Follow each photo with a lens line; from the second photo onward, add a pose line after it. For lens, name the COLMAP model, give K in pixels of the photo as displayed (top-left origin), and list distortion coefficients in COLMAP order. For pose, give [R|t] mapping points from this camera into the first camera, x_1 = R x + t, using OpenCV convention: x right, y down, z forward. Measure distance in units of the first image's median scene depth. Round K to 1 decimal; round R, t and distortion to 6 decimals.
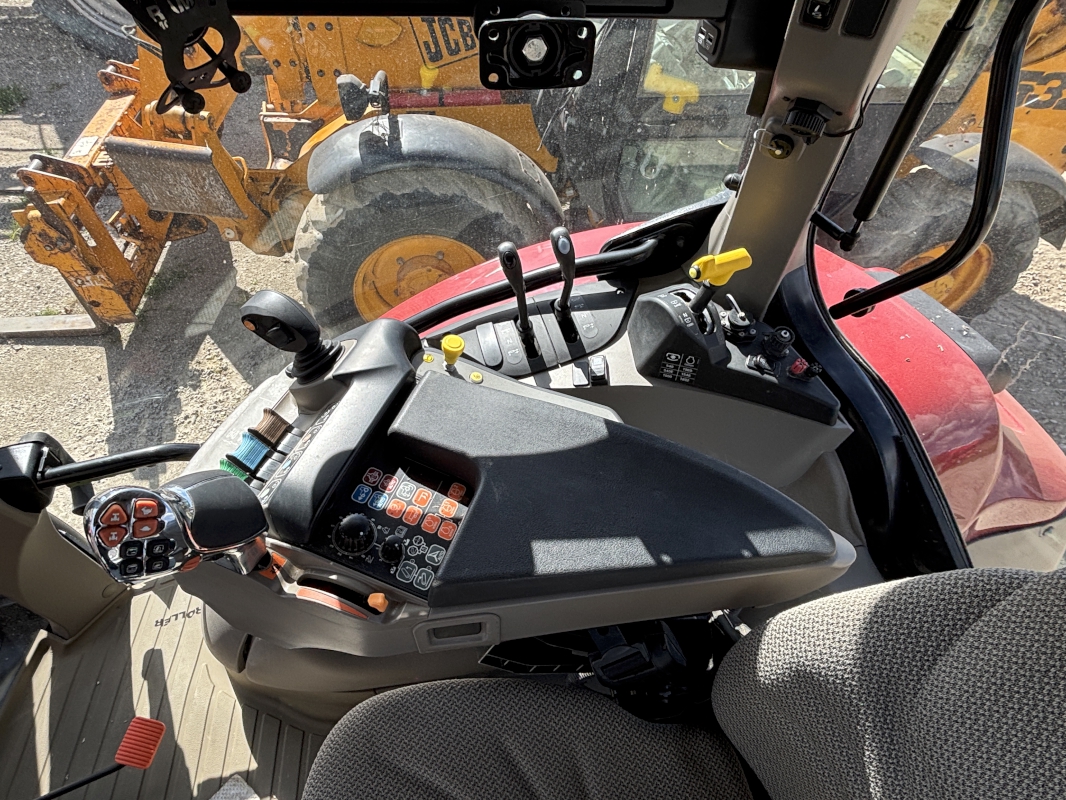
lens RADIAL K [[603.0, 0, 530.2], [0, 603.0, 395.1], [0, 0, 1]] dist [-0.002462, 0.001654]
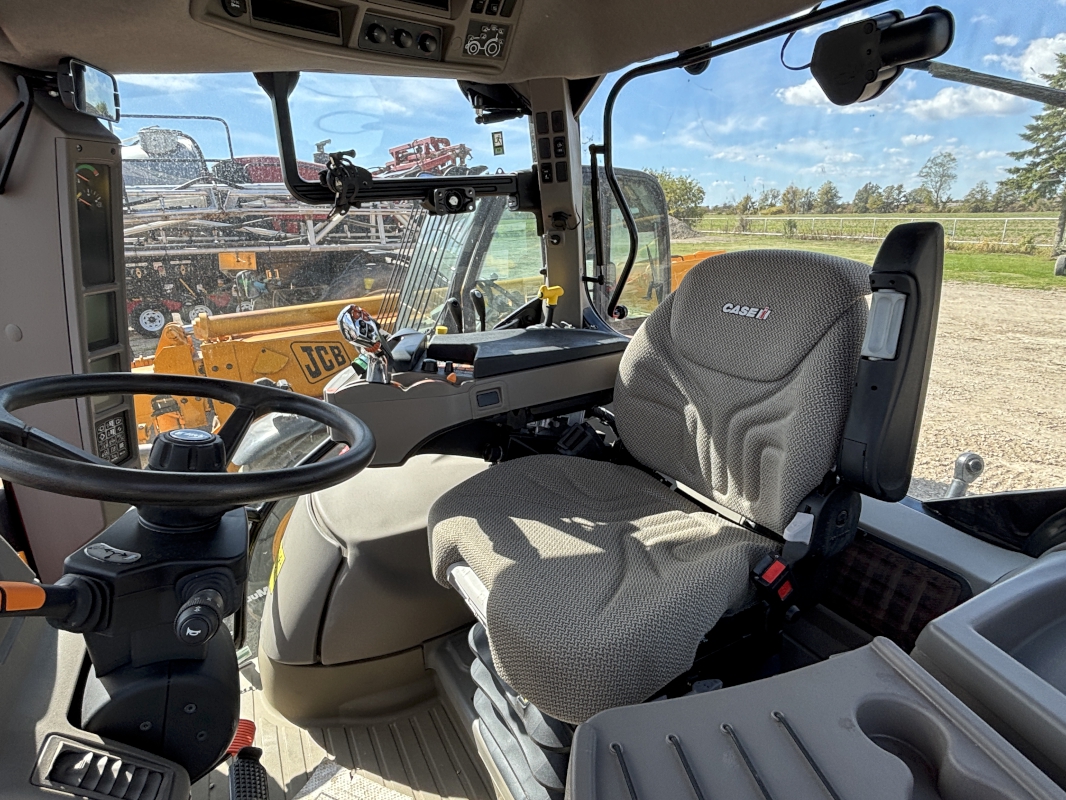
lens RADIAL K [[603.0, 0, 534.9], [0, 603.0, 403.7], [0, 0, 1]] dist [-0.002462, 0.001654]
pose [[0.932404, -0.204540, 0.297970, -0.306788], [0.329889, 0.818425, -0.470483, 0.740337], [-0.147633, 0.536977, 0.830578, -0.377719]]
